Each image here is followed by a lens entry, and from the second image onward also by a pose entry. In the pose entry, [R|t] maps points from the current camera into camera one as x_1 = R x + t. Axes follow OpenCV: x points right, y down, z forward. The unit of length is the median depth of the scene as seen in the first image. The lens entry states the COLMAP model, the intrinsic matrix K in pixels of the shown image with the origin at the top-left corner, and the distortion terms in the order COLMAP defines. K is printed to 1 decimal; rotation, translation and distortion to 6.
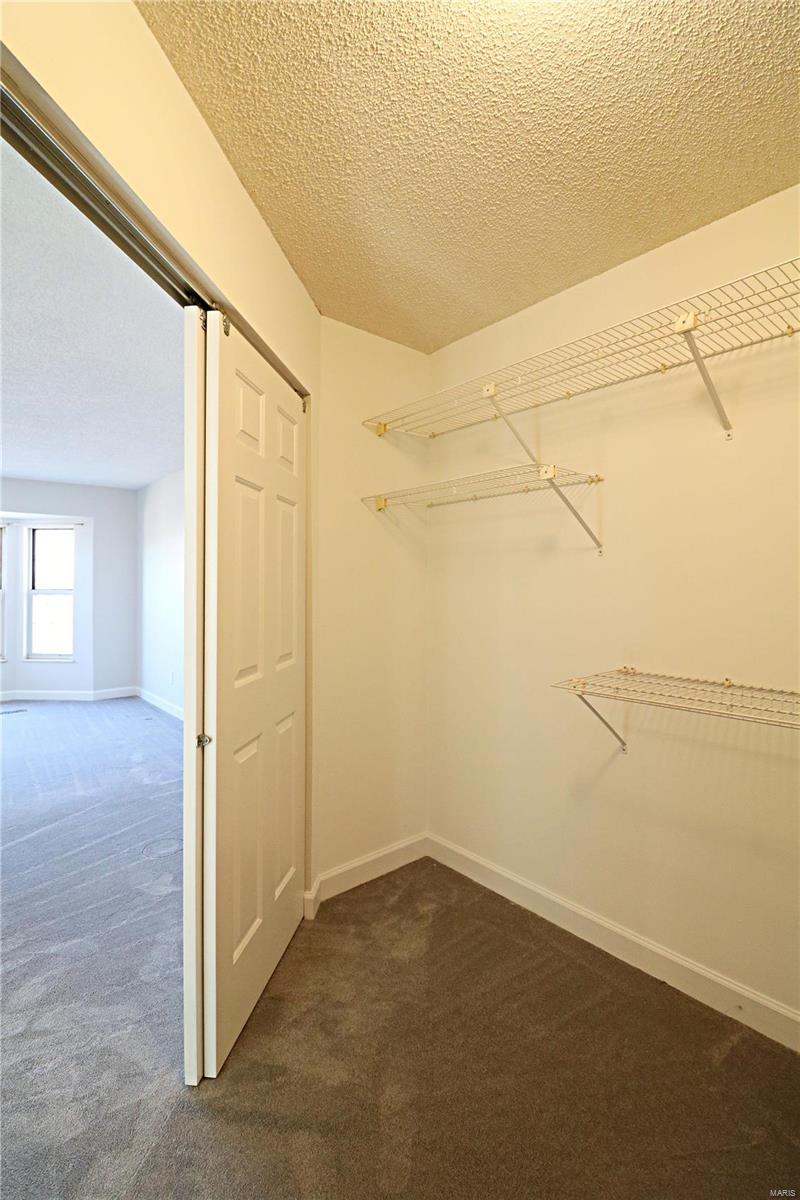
lens RADIAL K [[564.7, 0, 392.0], [0, 564.7, 584.9], [0, 0, 1]] dist [0.001312, -0.013495]
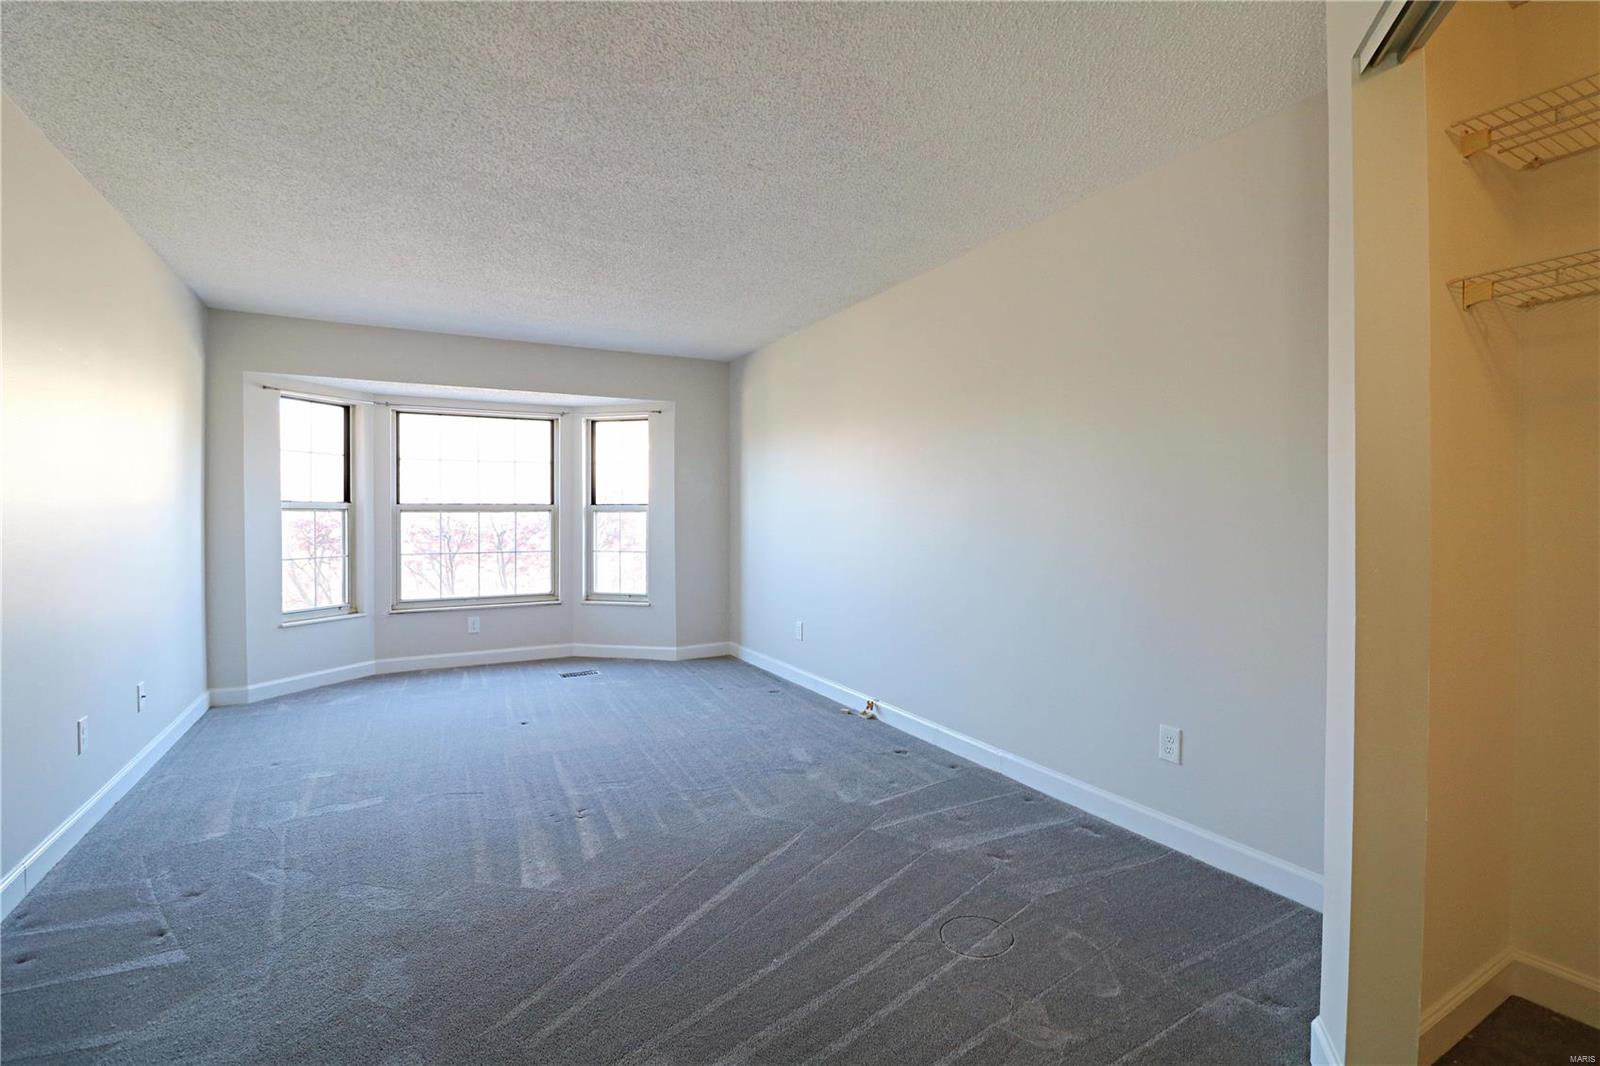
lens RADIAL K [[753.0, 0, 808.0], [0, 753.0, 515.5], [0, 0, 1]] dist [0.001312, -0.013495]
pose [[0.982682, -0.005438, -0.185218, -0.192009], [0.006967, 0.999947, 0.007606, 0.016852], [0.185167, -0.008765, 0.982668, 0.104222]]
